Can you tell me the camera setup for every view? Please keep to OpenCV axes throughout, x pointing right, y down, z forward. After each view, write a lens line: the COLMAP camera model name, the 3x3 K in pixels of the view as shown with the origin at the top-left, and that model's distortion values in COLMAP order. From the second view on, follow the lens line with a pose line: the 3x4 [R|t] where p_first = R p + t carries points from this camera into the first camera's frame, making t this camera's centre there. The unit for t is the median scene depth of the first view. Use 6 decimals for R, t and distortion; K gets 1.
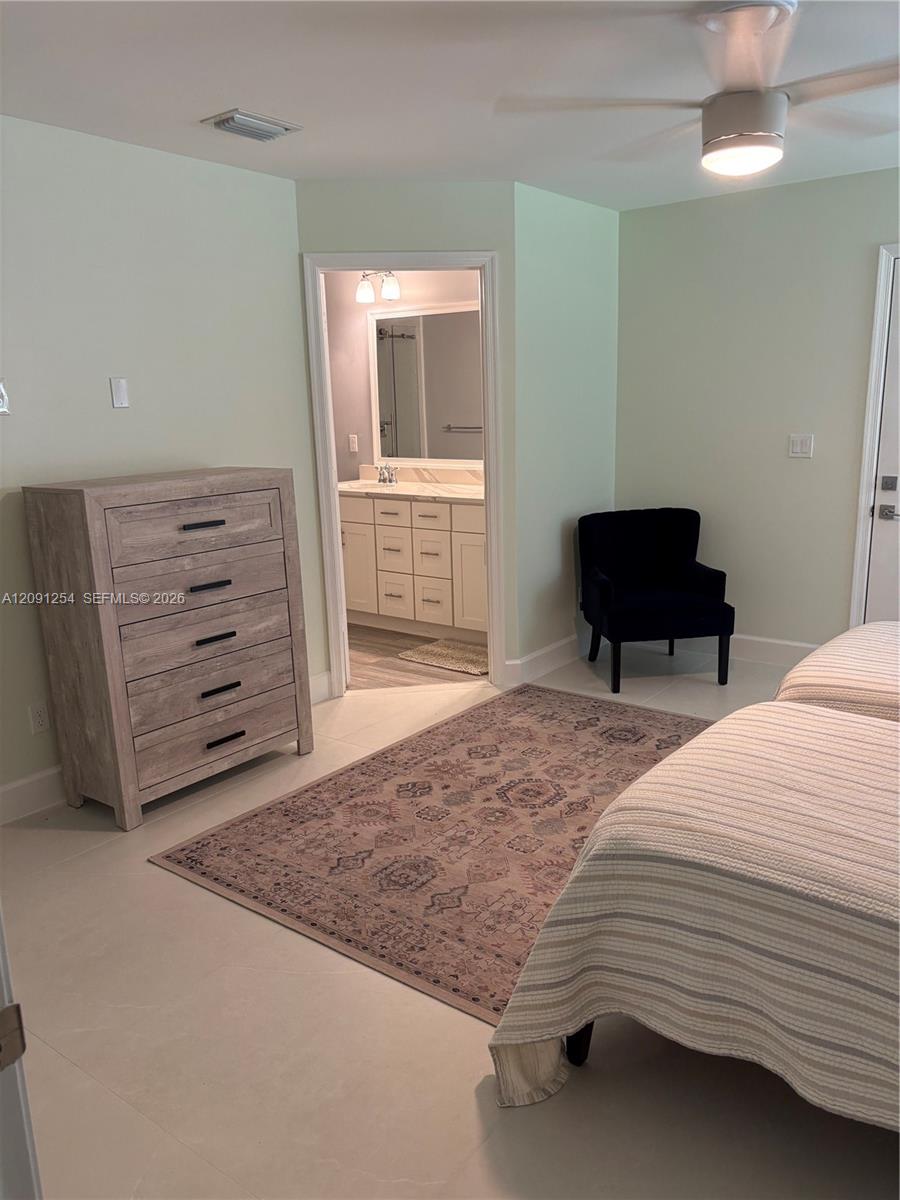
lens RADIAL K [[917.3, 0, 451.8], [0, 917.3, 605.1], [0, 0, 1]] dist [0.038248, -0.003474]
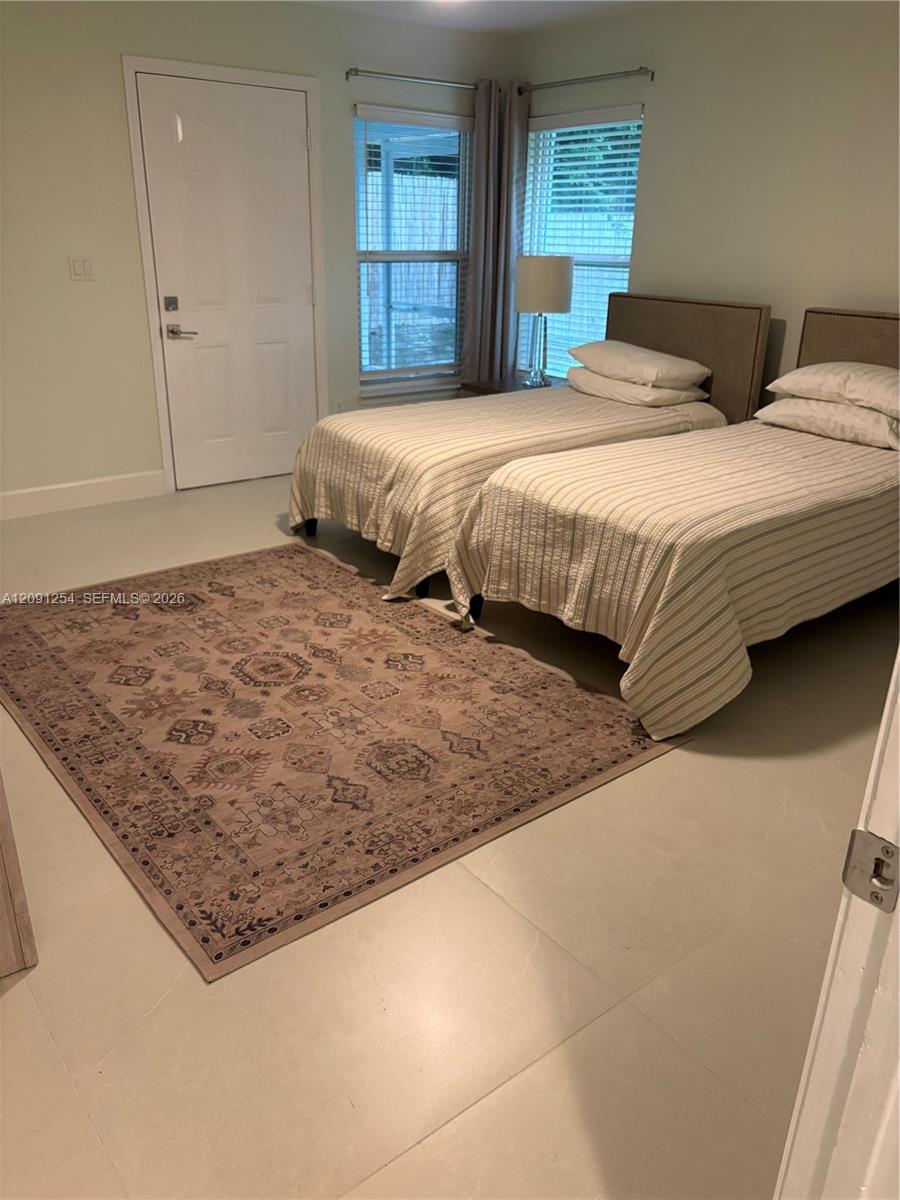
lens RADIAL K [[917.3, 0, 451.8], [0, 917.3, 602.9], [0, 0, 1]] dist [0.038248, -0.003474]
pose [[0.230814, -0.344336, 0.910032, -0.598228], [0.197762, 0.932366, 0.302628, -0.081129], [-0.952688, 0.110119, 0.283300, 0.519838]]
